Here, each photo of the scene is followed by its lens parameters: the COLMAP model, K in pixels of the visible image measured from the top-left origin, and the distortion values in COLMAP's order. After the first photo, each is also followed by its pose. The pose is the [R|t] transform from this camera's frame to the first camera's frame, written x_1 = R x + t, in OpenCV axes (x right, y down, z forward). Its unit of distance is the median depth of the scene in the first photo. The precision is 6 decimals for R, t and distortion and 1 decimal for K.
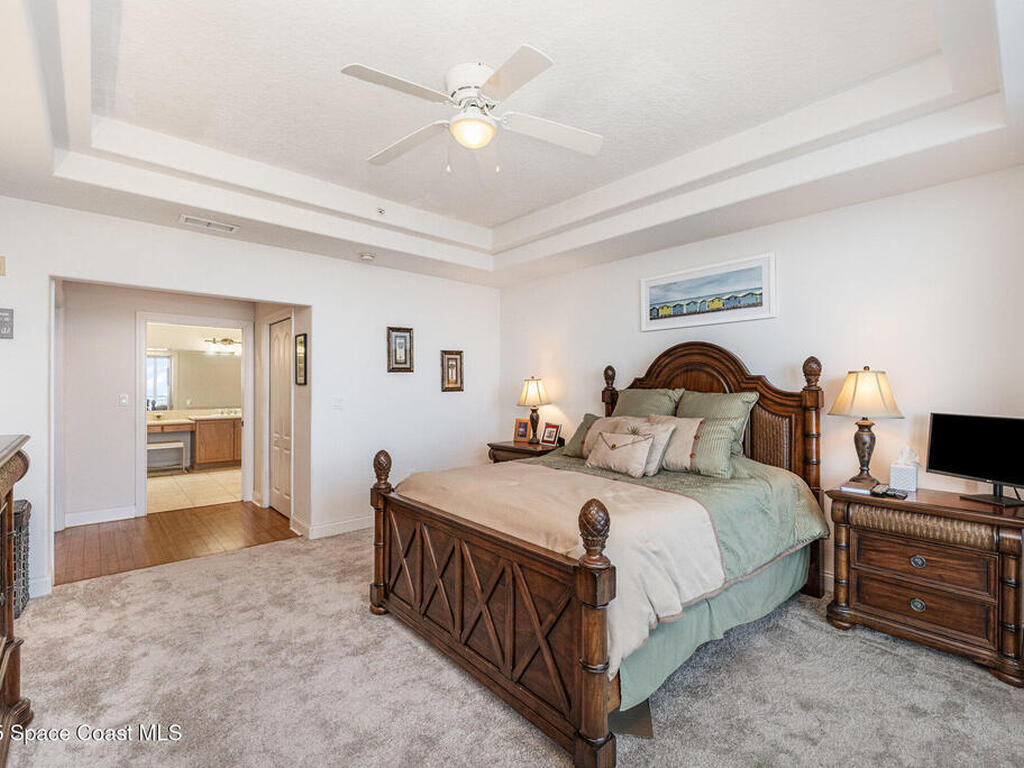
lens RADIAL K [[460.8, 0, 512.0], [0, 460.8, 384.0], [0, 0, 1]] dist [-0.042275, 0.000038]
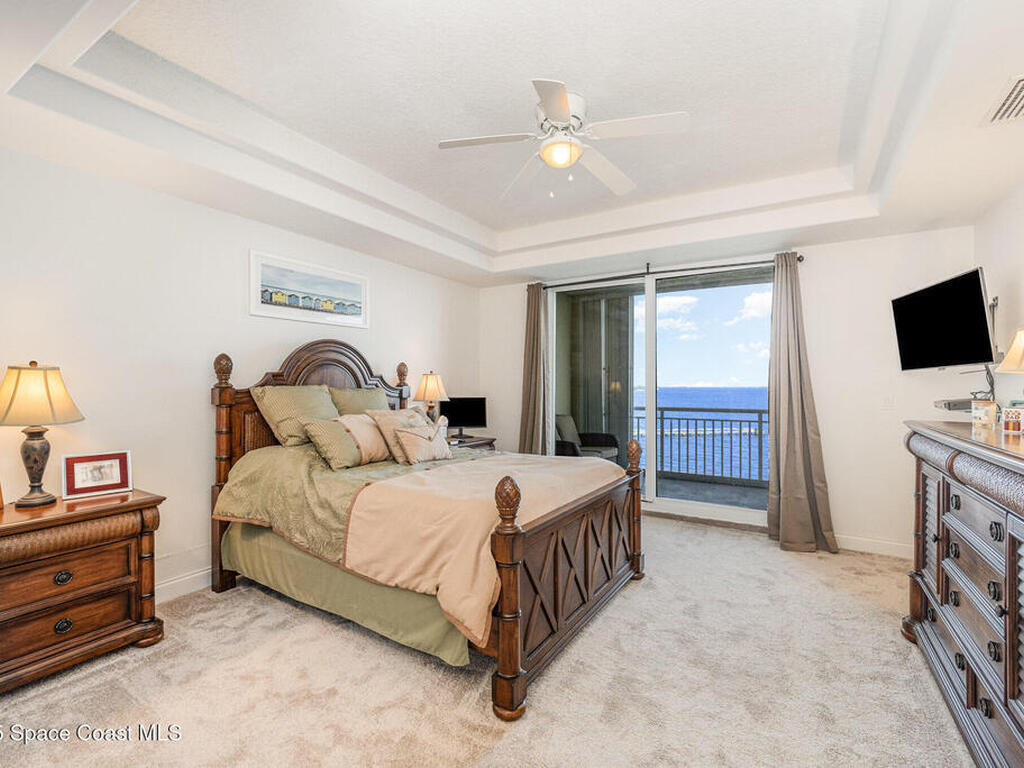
lens RADIAL K [[480.3, 0, 512.0], [0, 480.3, 384.0], [0, 0, 1]] dist [0.002926, 0.000140]
pose [[-0.292698, 0.003501, 0.956199, -0.679540], [0.000050, 0.999993, -0.003646, 0.010214], [-0.956205, -0.001019, -0.292696, 0.837982]]
